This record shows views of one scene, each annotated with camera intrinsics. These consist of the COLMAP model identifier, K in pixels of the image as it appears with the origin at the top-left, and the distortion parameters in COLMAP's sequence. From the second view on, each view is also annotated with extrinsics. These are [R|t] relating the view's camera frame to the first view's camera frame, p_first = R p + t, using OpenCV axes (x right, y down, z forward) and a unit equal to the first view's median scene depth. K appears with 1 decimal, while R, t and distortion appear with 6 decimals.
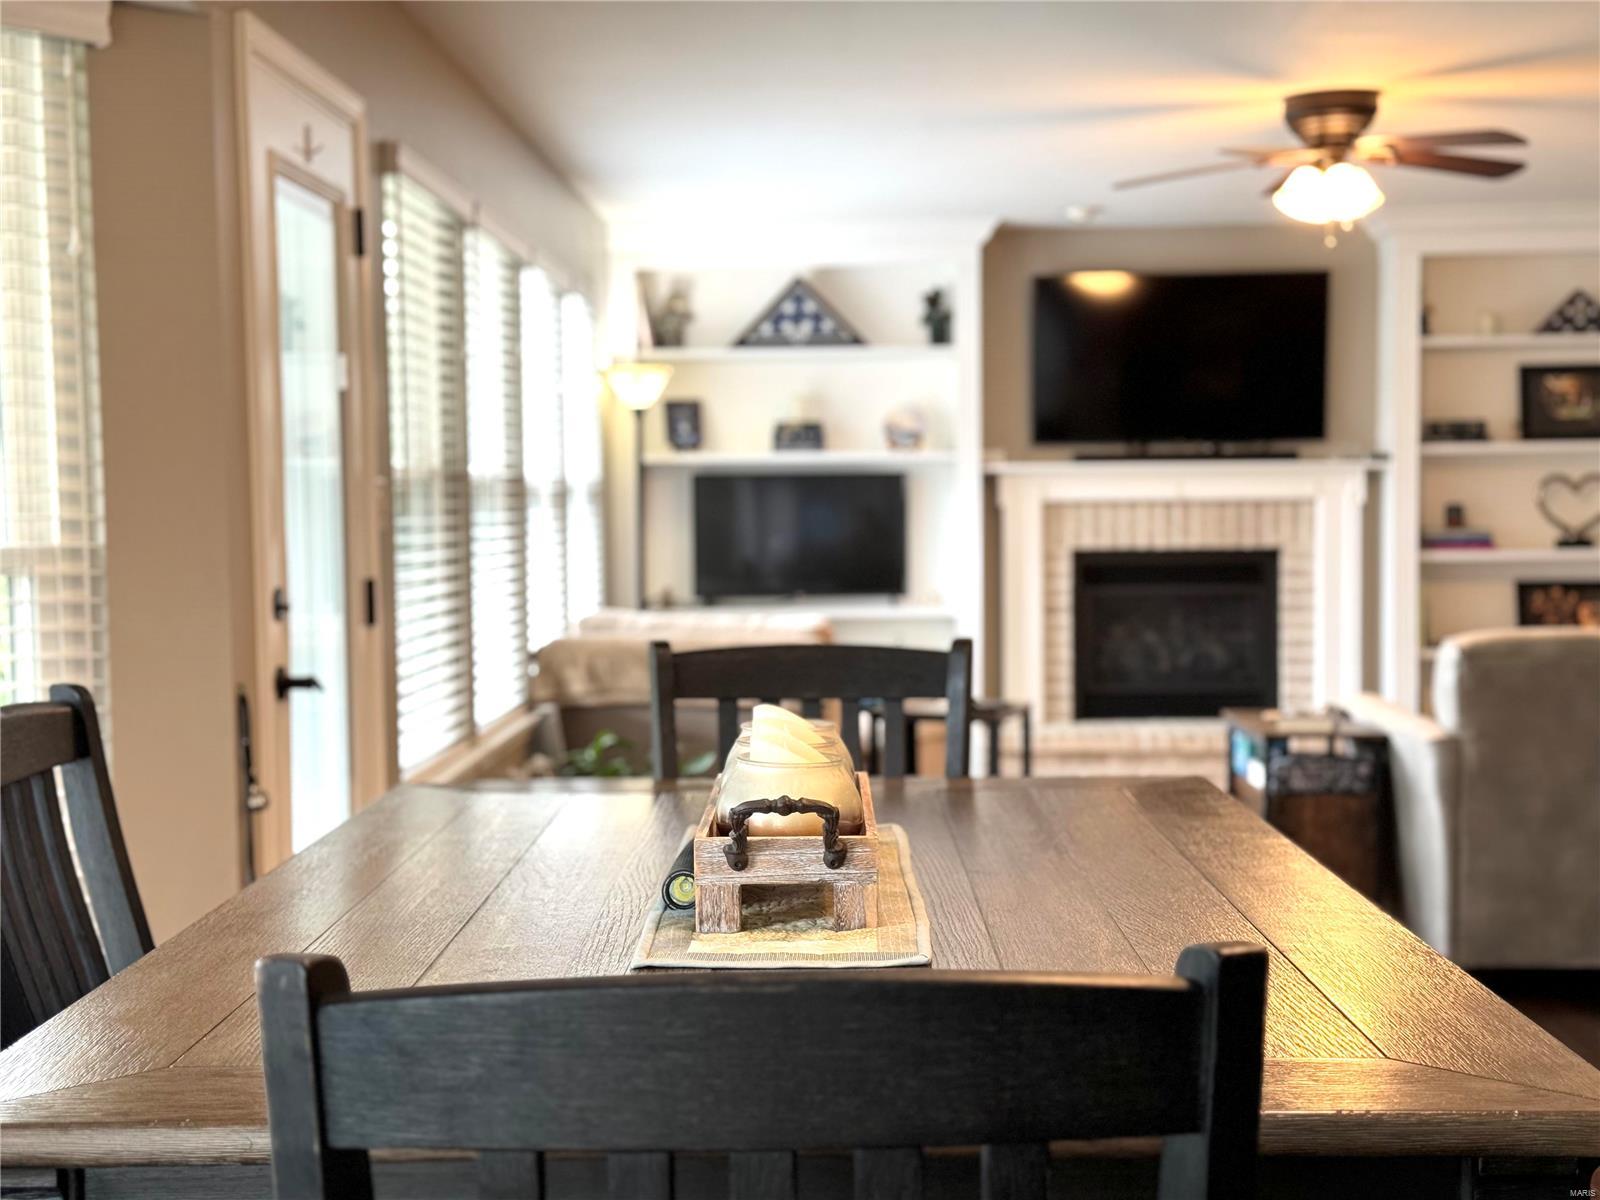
lens RADIAL K [[2255.0, 0, 800.0], [0, 2255.0, 600.0], [0, 0, 1]] dist [0.058980, 0.041148]
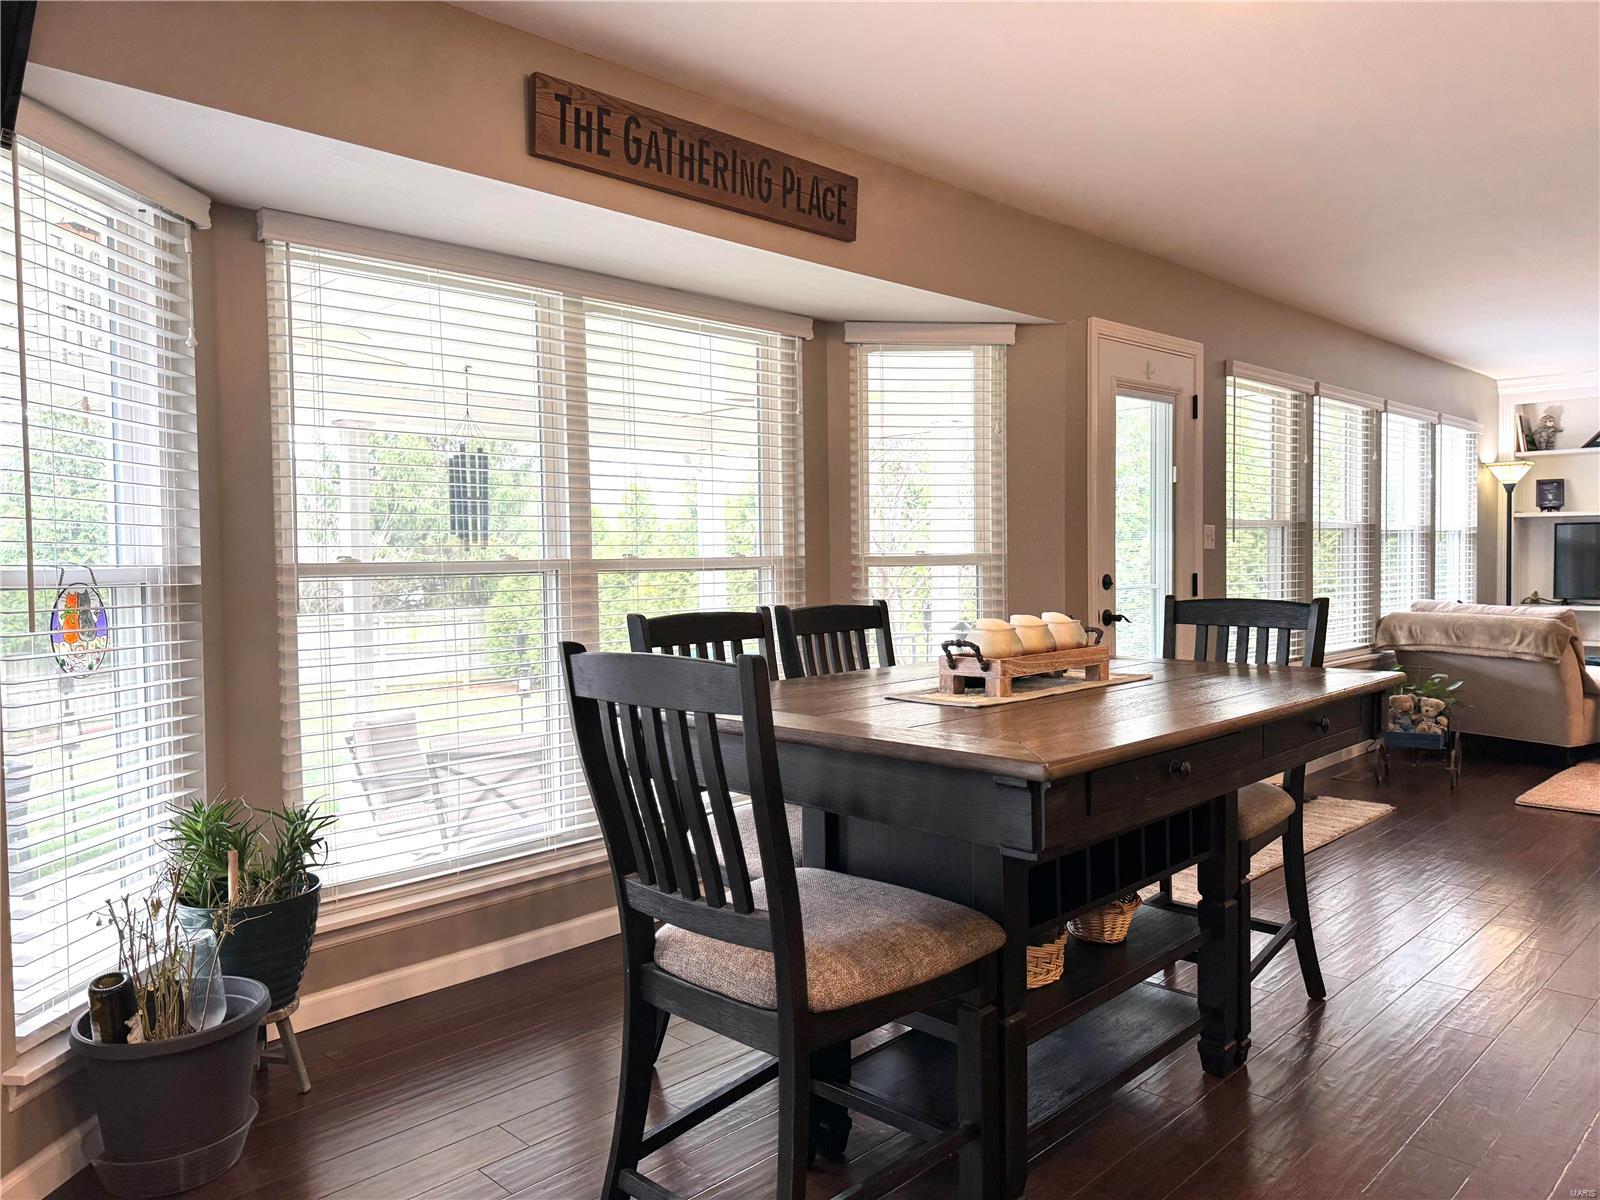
lens RADIAL K [[1135.8, 0, 800.0], [0, 1135.8, 600.0], [0, 0, 1]] dist [0.068303, -0.098825]
pose [[0.720373, 0.030910, -0.692898, 0.284614], [-0.029771, 0.999464, 0.013635, 0.011726], [0.692948, 0.010806, 0.720907, -0.014256]]
